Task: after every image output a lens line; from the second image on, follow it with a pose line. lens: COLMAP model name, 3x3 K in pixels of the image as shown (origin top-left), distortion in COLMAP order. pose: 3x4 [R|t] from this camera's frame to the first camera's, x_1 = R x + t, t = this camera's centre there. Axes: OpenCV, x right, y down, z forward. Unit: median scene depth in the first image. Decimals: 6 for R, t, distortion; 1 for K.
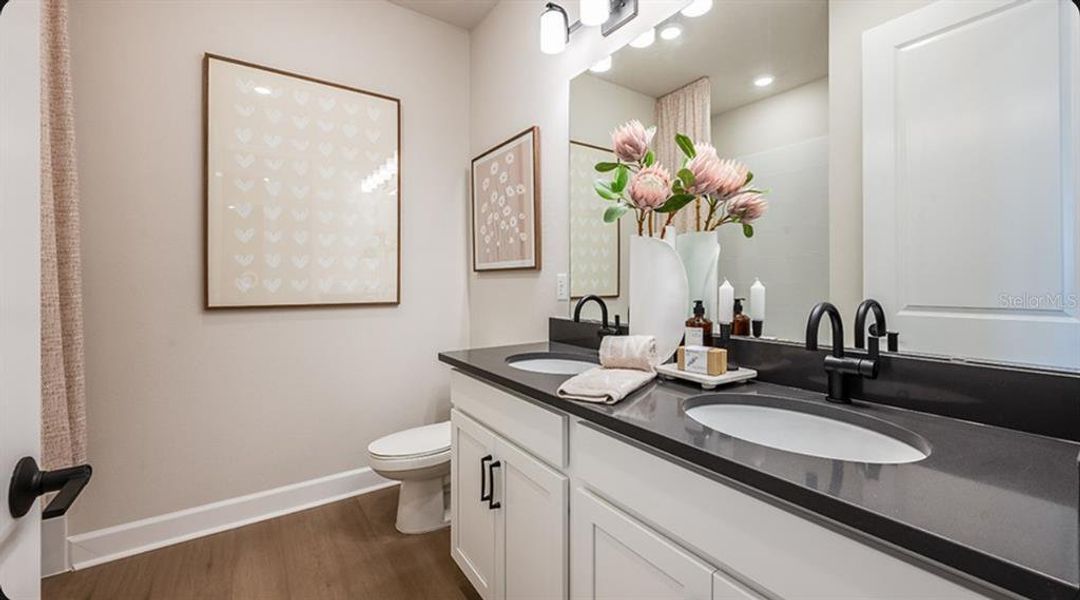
lens RADIAL K [[427.2, 0, 541.1], [0, 427.2, 273.5], [0, 0, 1]] dist [0.001165, 0.000040]
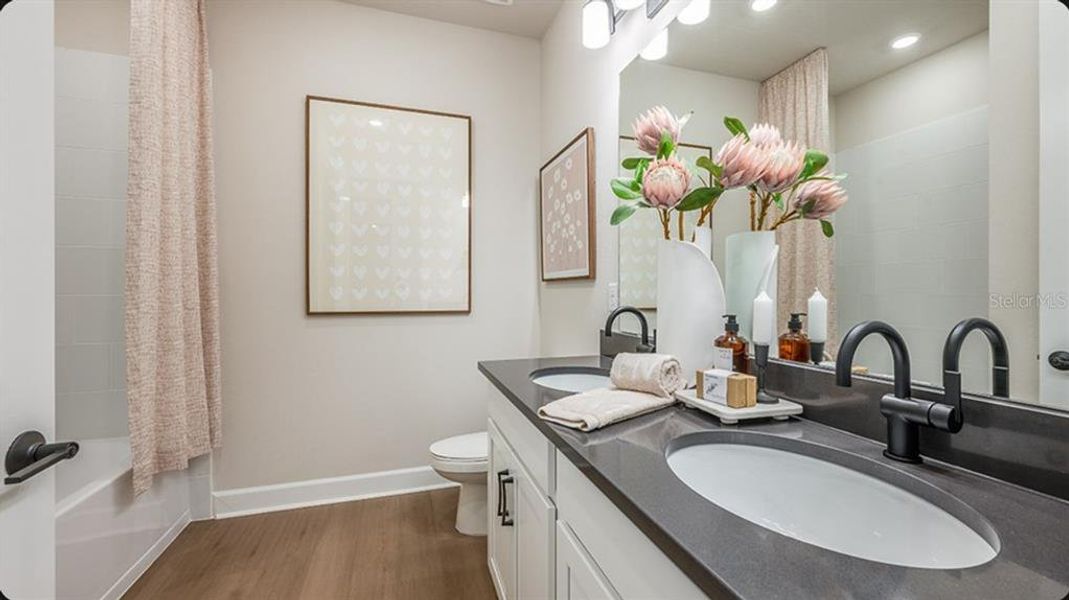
lens RADIAL K [[424.9, 0, 538.4], [0, 424.9, 284.7], [0, 0, 1]] dist [-0.000936, -0.000153]
pose [[0.957386, -0.001812, -0.288804, 0.207984], [0.002880, 0.999990, 0.003273, 0.000842], [0.288795, -0.003965, 0.957383, 0.088533]]
